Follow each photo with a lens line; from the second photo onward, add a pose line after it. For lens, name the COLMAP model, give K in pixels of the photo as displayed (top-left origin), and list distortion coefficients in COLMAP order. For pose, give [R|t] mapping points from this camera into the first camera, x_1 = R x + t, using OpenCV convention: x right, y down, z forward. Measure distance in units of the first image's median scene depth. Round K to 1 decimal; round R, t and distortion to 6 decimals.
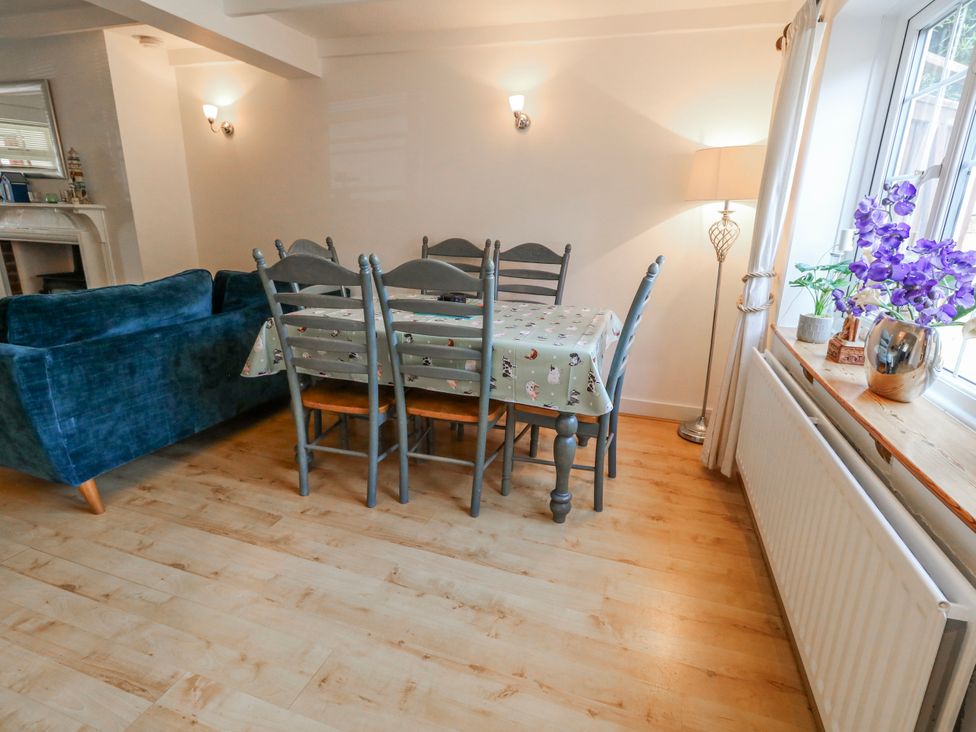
lens RADIAL K [[509.9, 0, 488.3], [0, 509.9, 361.4], [0, 0, 1]] dist [-0.000177, 0.000045]
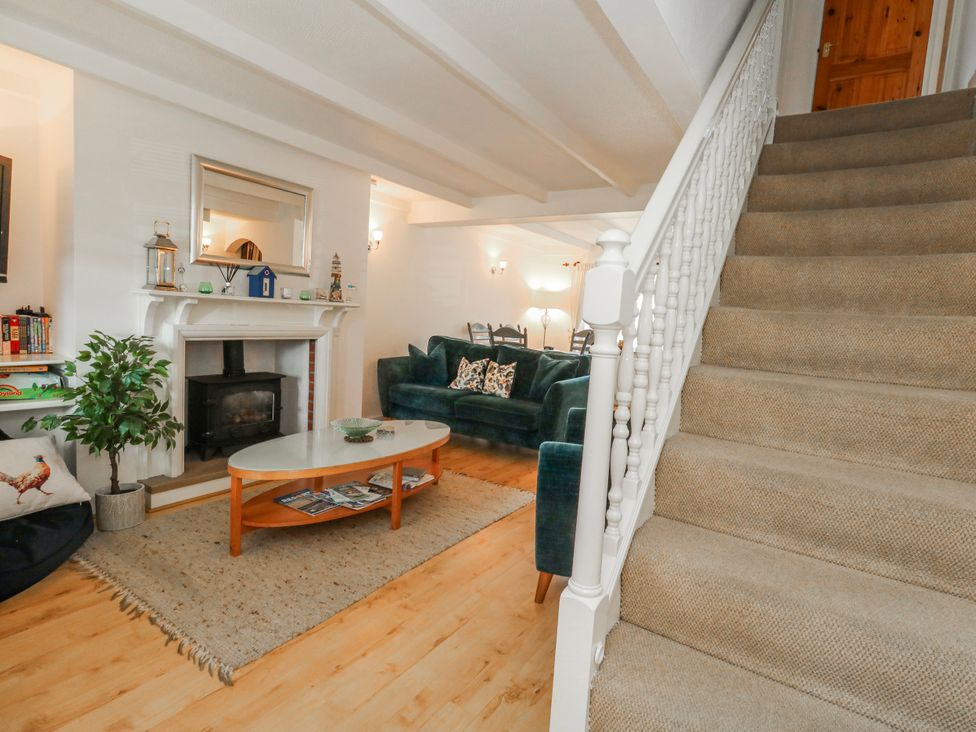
lens RADIAL K [[497.2, 0, 496.6], [0, 497.2, 361.8], [0, 0, 1]] dist [0.001048, -0.000763]
pose [[0.261767, -0.103661, 0.959548, -2.073714], [0.214370, 0.975625, 0.046917, -0.189376], [-0.941023, 0.193417, 0.277608, 0.480292]]
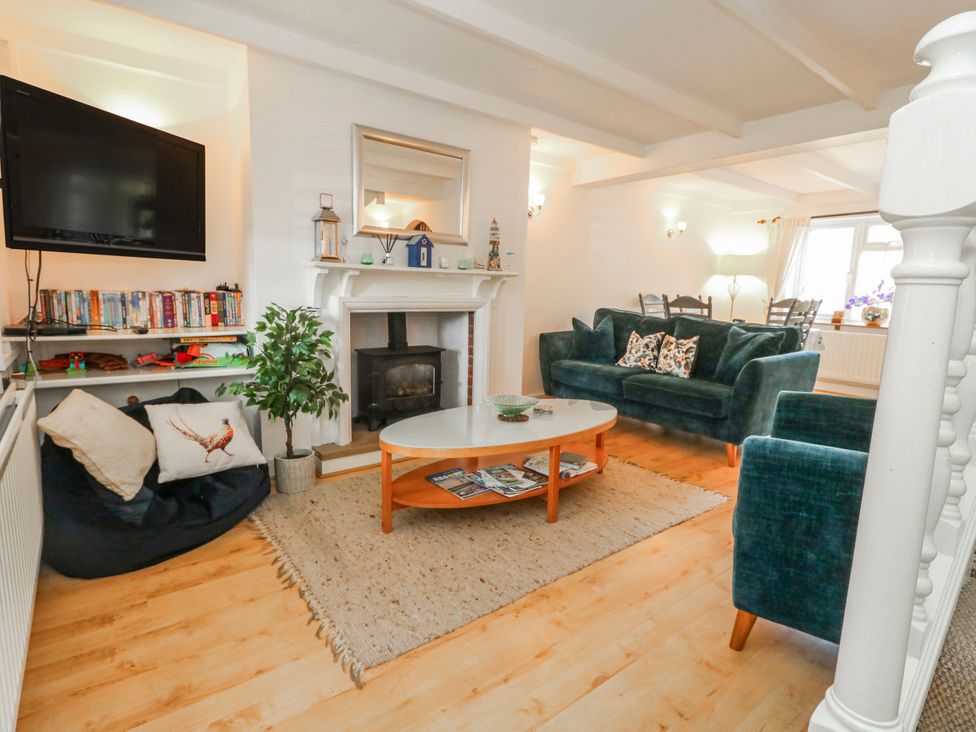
lens RADIAL K [[497.2, 0, 496.6], [0, 497.2, 361.8], [0, 0, 1]] dist [0.001048, -0.000763]
pose [[0.562366, -0.136236, 0.815588, -1.947180], [0.217925, 0.975882, 0.012748, -0.168655], [-0.797654, 0.170568, 0.578493, 0.531129]]
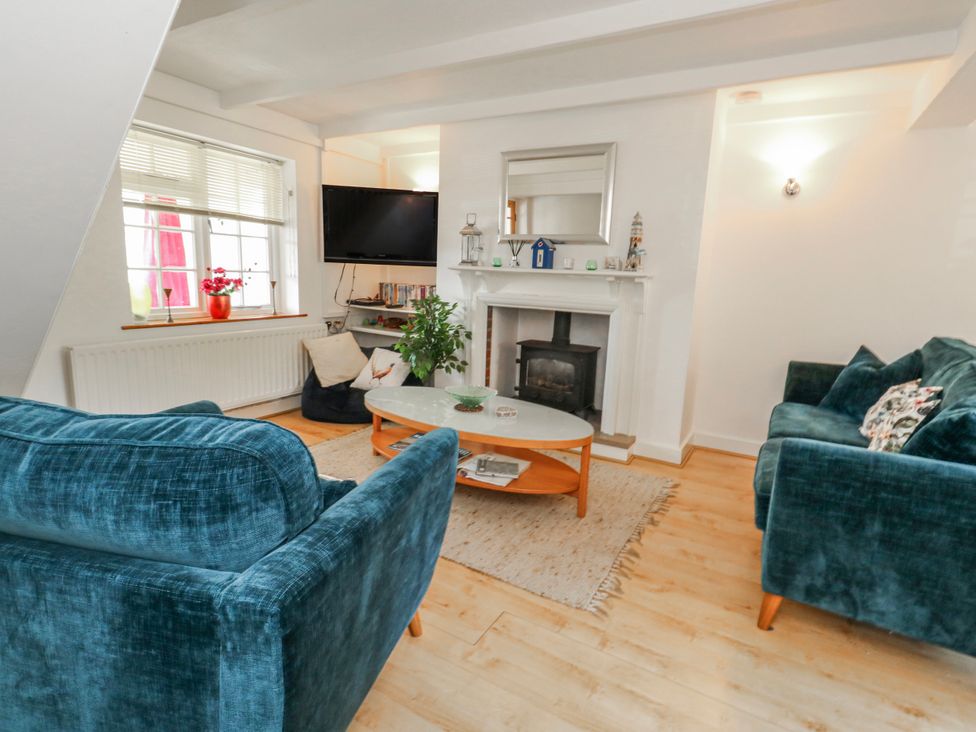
lens RADIAL K [[500.5, 0, 510.5], [0, 500.5, 364.7], [0, 0, 1]] dist [0.001052, -0.000004]
pose [[0.982013, 0.046613, -0.182969, -0.997372], [-0.065683, 0.992858, -0.099591, -0.047770], [0.177020, 0.109817, 0.978061, 0.125057]]
